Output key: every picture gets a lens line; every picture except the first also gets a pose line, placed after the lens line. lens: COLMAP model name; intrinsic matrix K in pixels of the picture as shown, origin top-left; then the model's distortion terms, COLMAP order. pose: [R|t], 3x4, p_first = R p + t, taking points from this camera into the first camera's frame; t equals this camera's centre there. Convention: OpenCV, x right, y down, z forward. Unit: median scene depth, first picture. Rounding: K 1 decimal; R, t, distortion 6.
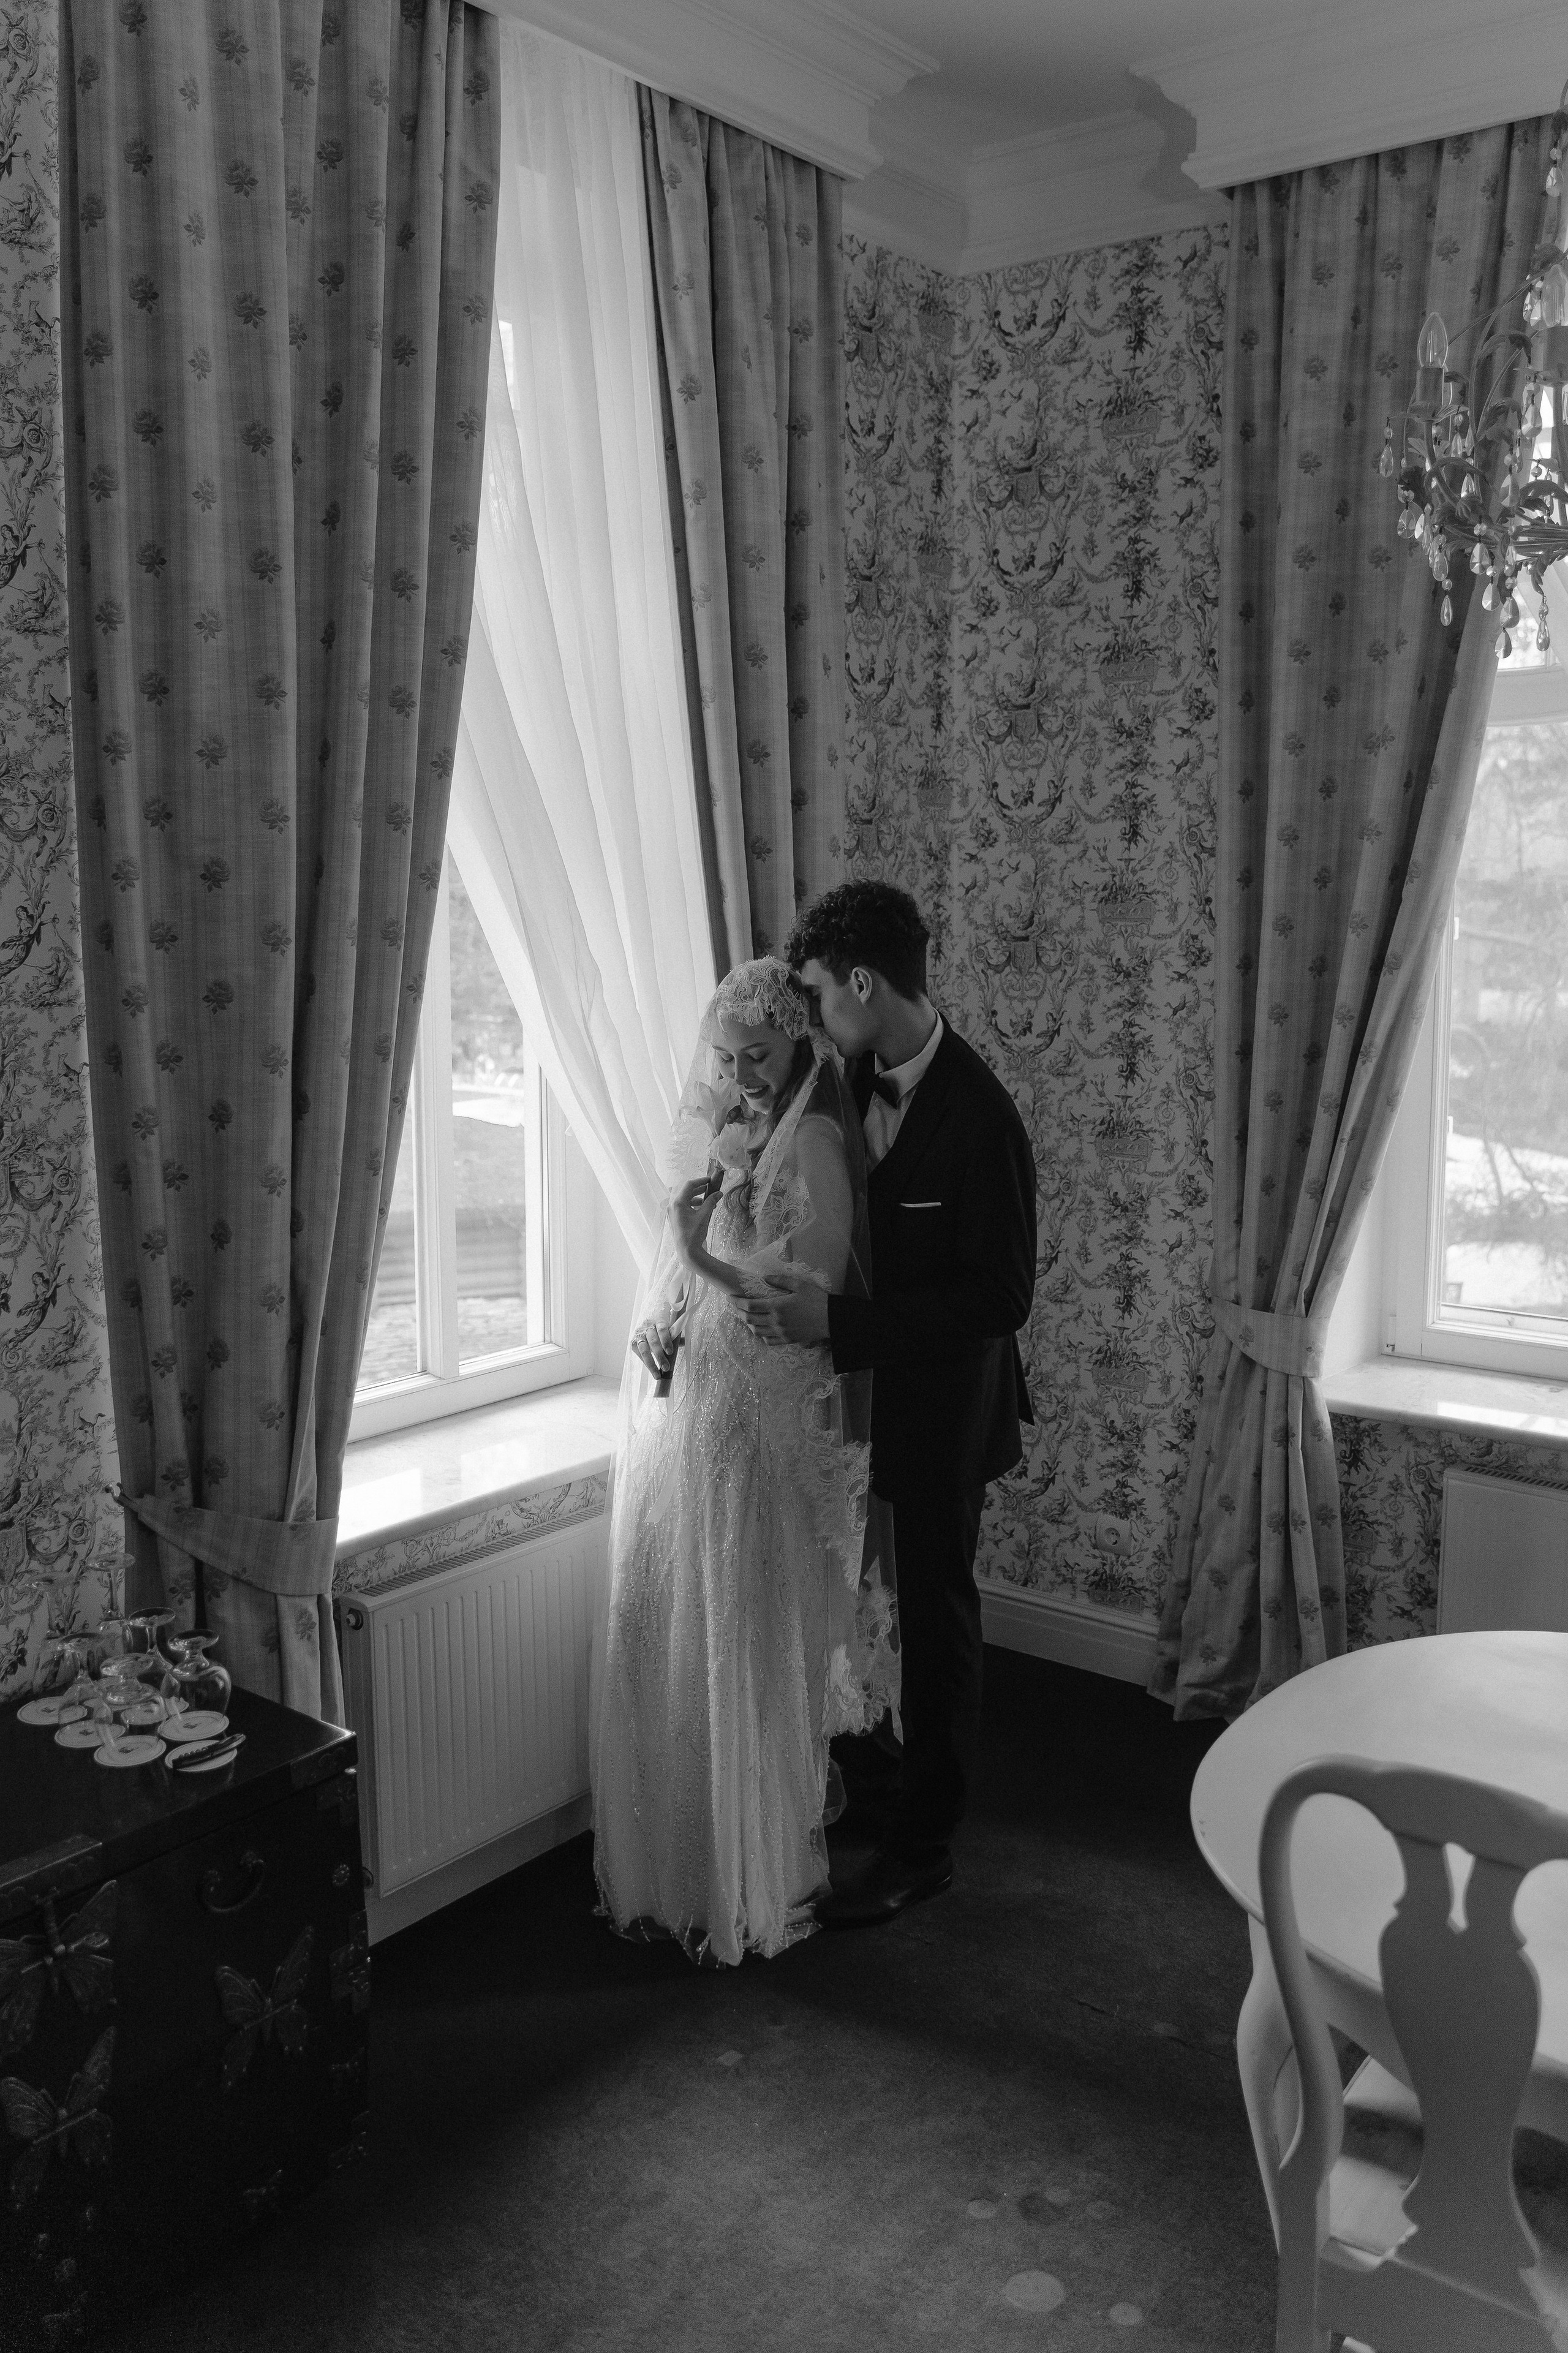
lens RADIAL K [[2012.0, 0, 779.1], [0, 2012.0, 1111.6], [0, 0, 1]] dist [-0.007421, 0.014242]
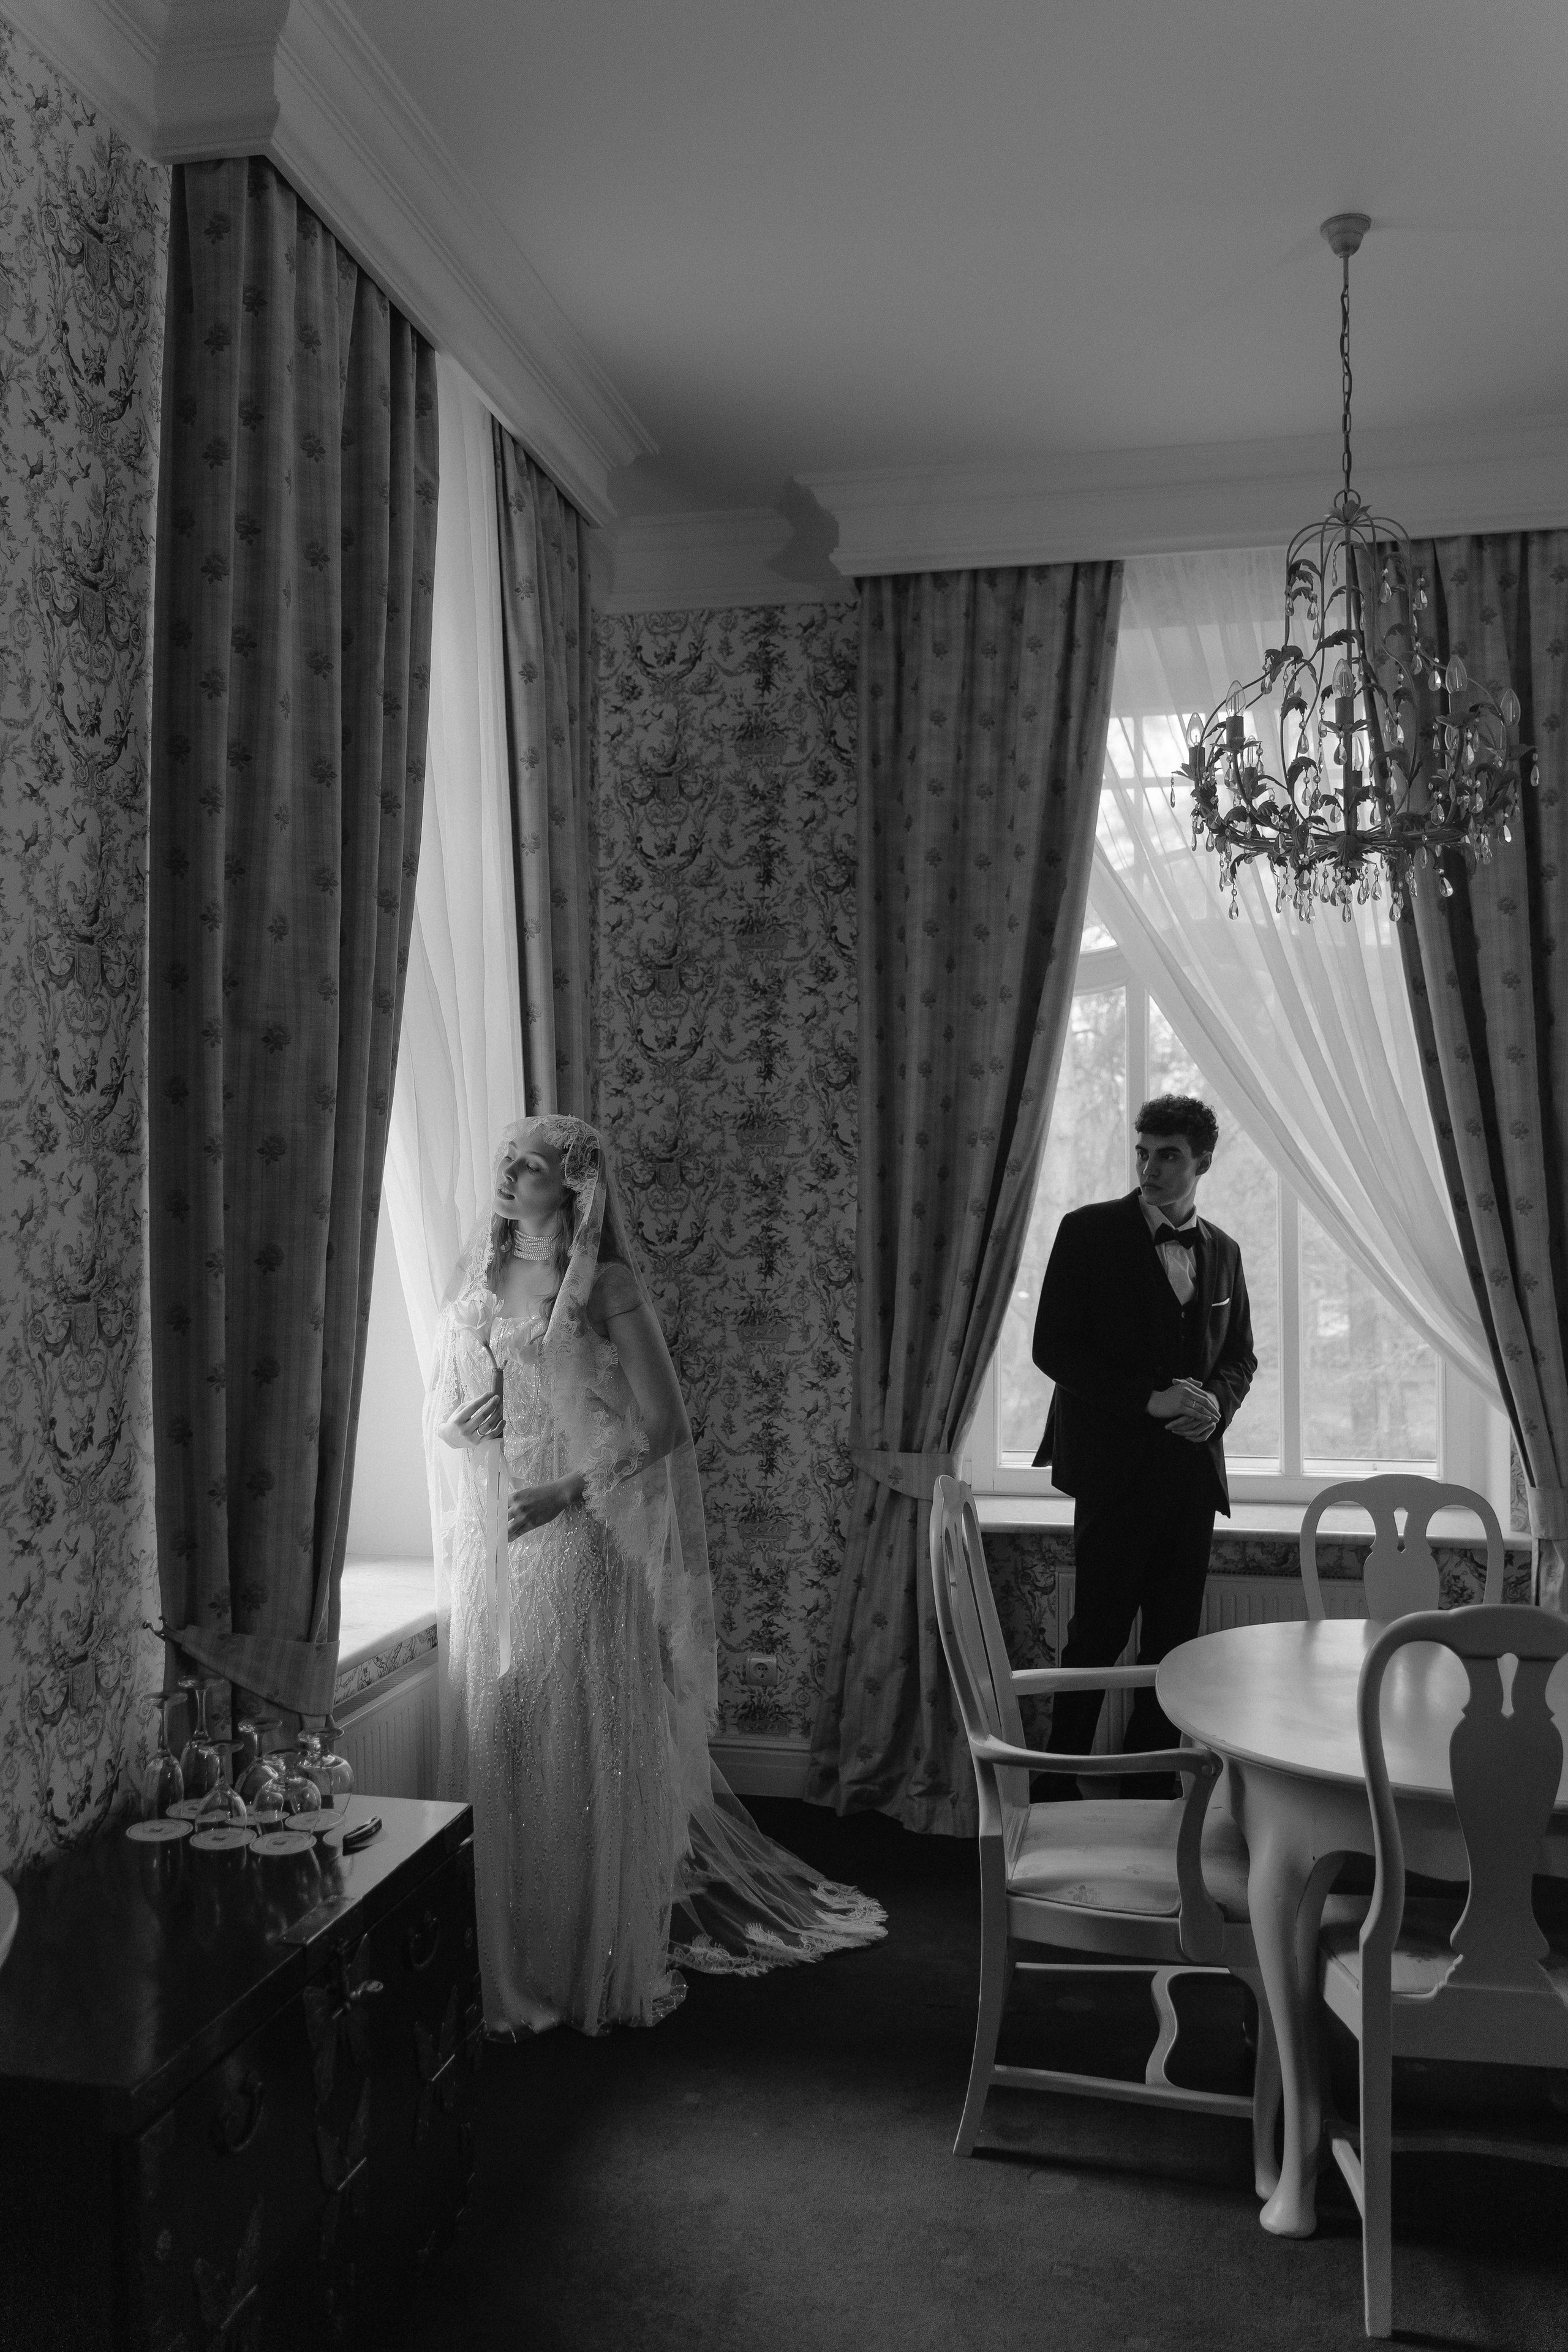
lens RADIAL K [[1897.9, 0, 785.5], [0, 1897.9, 1178.7], [0, 0, 1]] dist [-0.004097, 0.005942]
pose [[0.901643, 0.008854, 0.432391, -0.321599], [0.045526, 0.992293, -0.115251, 0.061335], [-0.430079, 0.123600, 0.894290, -0.027966]]
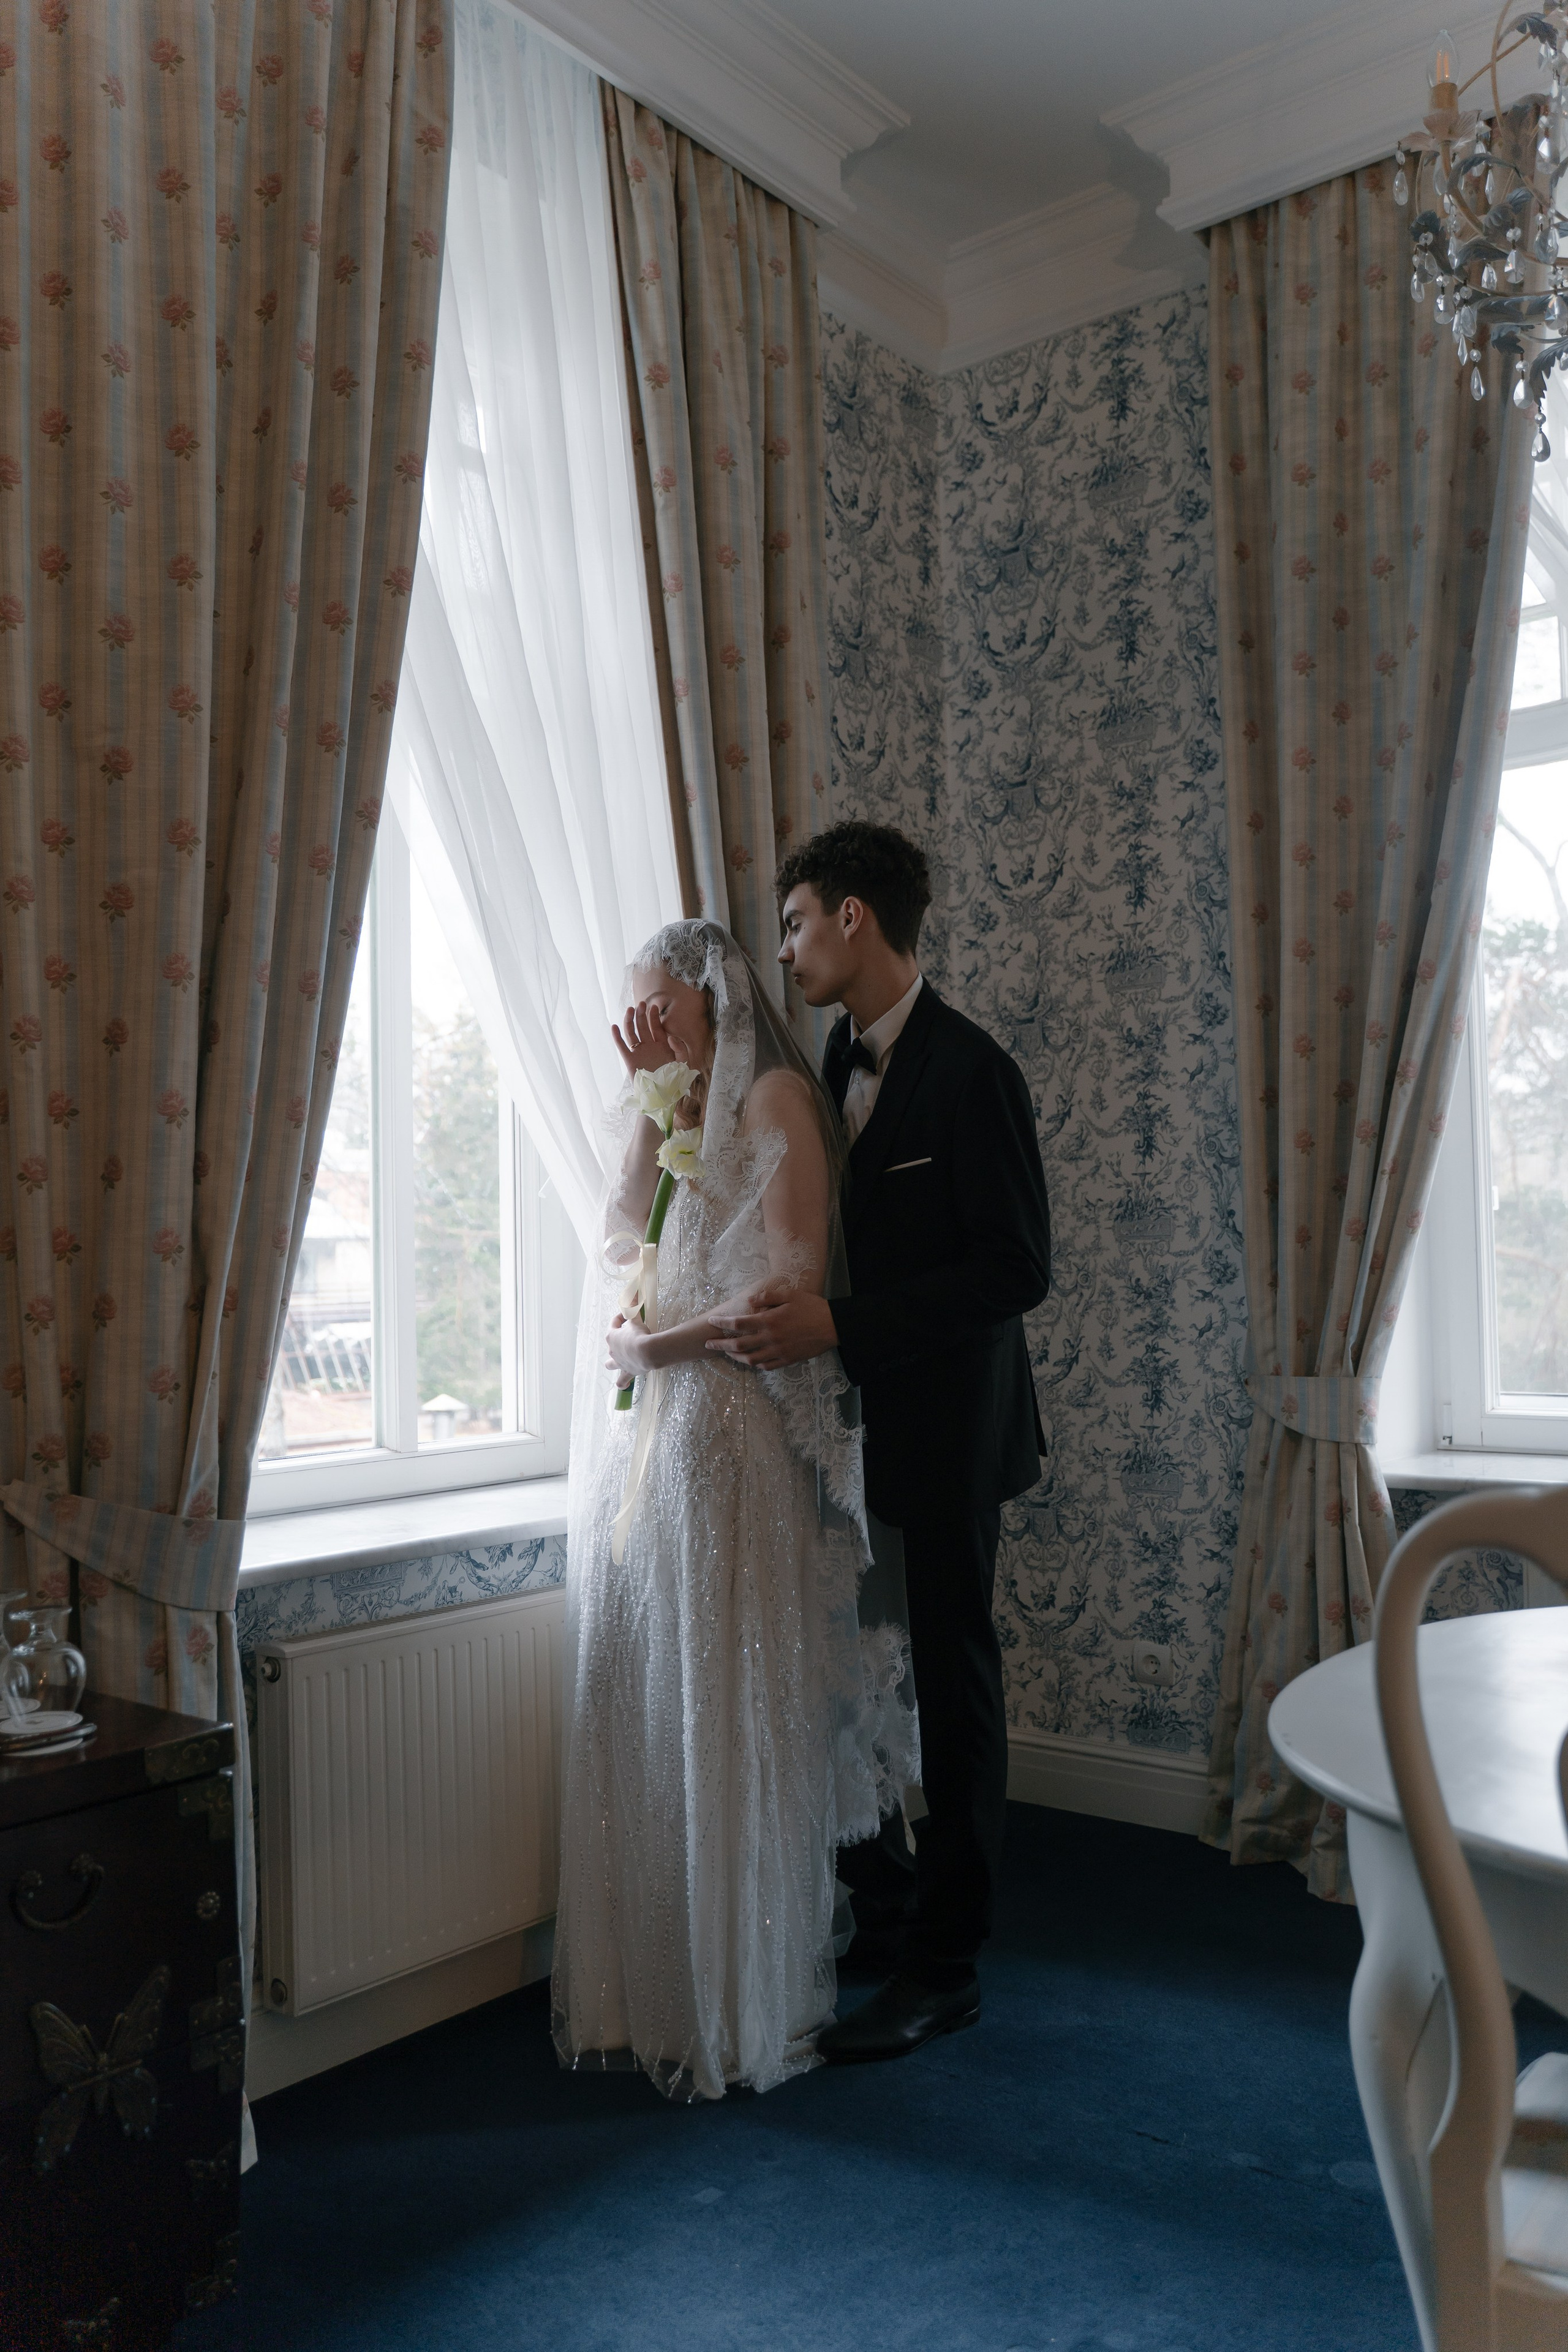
lens RADIAL K [[1897.9, 0, 776.9], [0, 1897.9, 1172.6], [0, 0, 1]] dist [-0.004097, 0.005942]
pose [[0.999689, -0.018713, -0.016503, 0.017172], [0.015866, 0.987253, -0.158369, 0.135032], [0.019256, 0.158058, 0.987242, 0.131921]]
